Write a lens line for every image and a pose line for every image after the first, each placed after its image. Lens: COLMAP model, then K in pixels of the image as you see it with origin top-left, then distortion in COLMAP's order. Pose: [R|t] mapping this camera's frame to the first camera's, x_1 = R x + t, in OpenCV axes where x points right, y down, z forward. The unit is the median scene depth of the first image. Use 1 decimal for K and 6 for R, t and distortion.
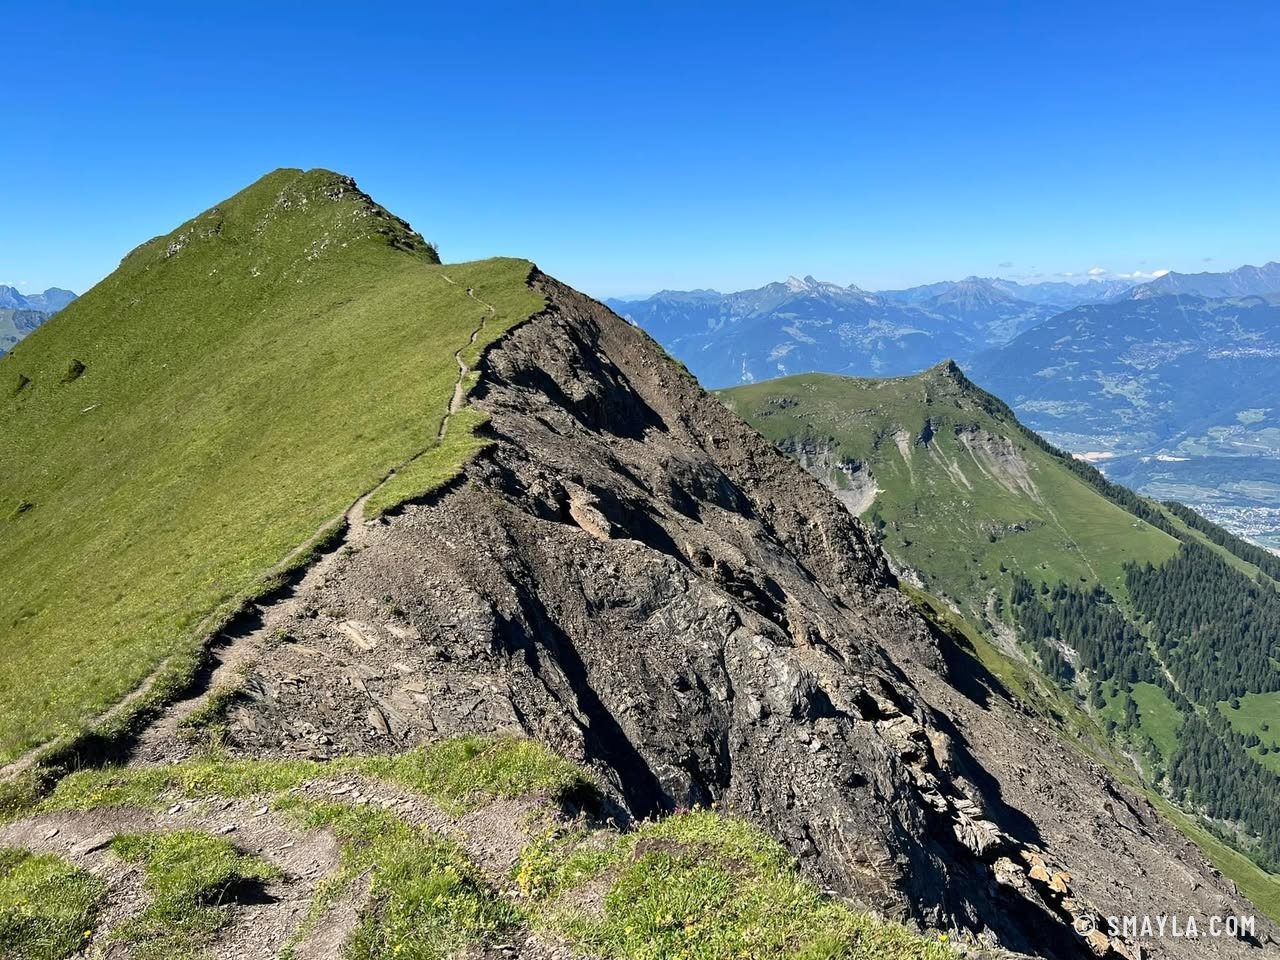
lens RADIAL K [[969.4, 0, 645.3], [0, 969.4, 485.1], [0, 0, 1]] dist [0.111457, -0.180020]
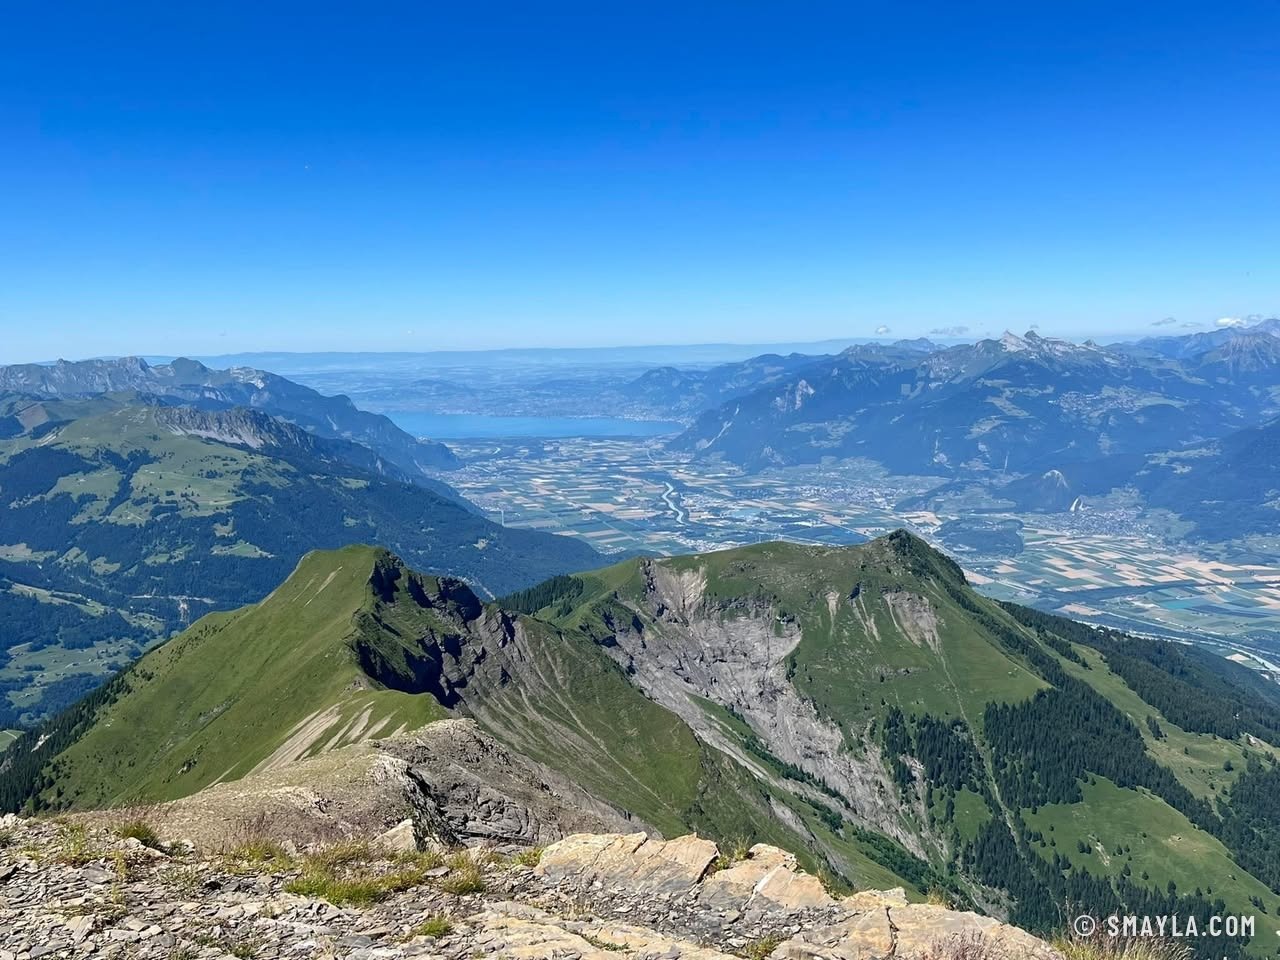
lens RADIAL K [[1239.6, 0, 631.5], [0, 1239.6, 475.7], [0, 0, 1]] dist [0.161992, -0.481507]
pose [[0.983181, 0.007685, -0.182471, 0.300053], [-0.021766, 0.996924, -0.075294, -0.078444], [0.181331, 0.077999, 0.980324, -0.685766]]
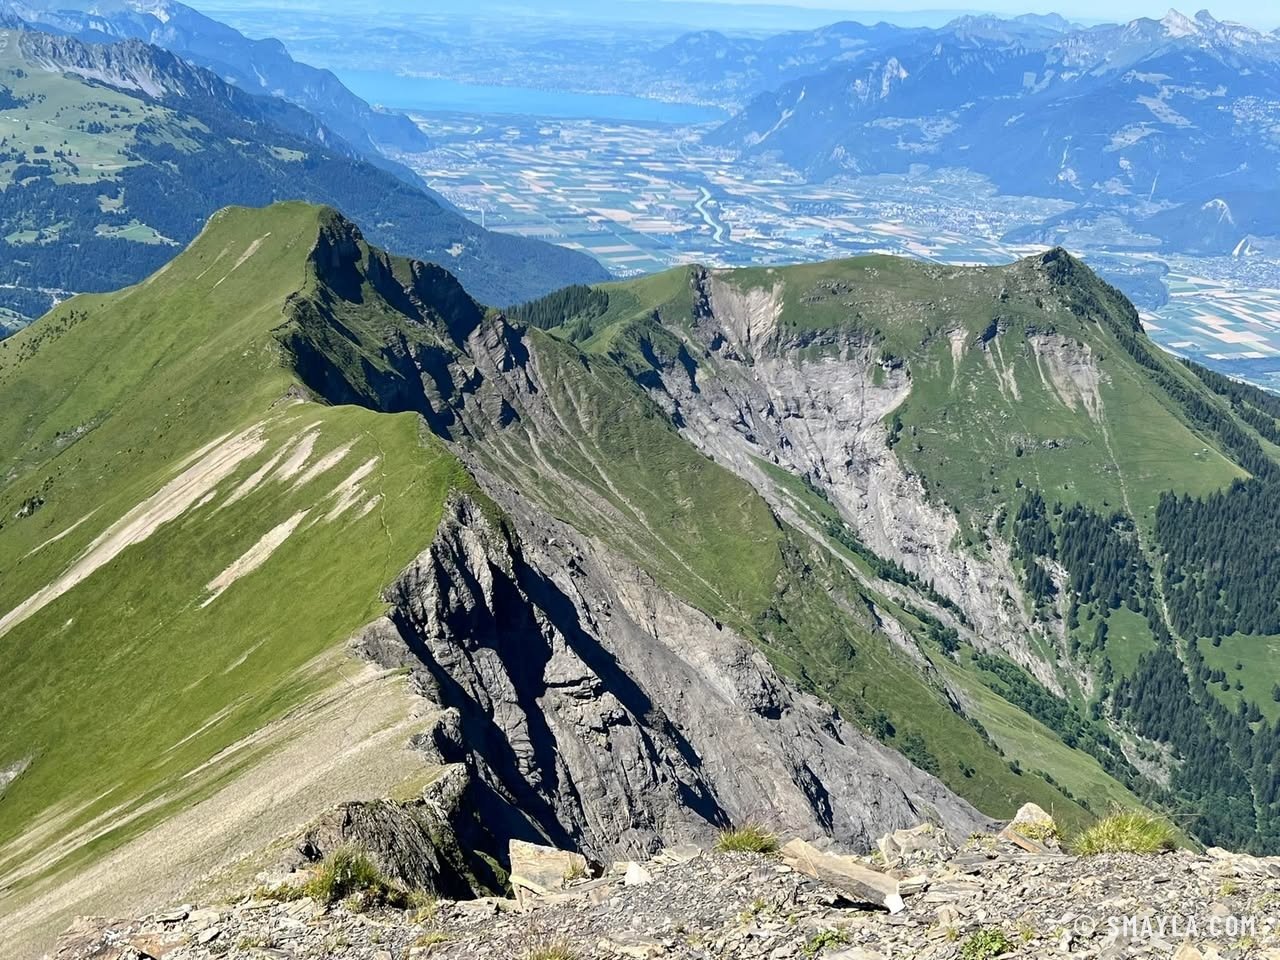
lens RADIAL K [[1581.3, 0, 640.0], [0, 1581.3, 480.0], [0, 0, 1]] dist [0.158981, -0.456602]
pose [[0.979923, 0.101772, -0.171447, 0.238981], [-0.083746, 0.990475, 0.109294, -0.053231], [0.180937, -0.092742, 0.979112, -0.542693]]
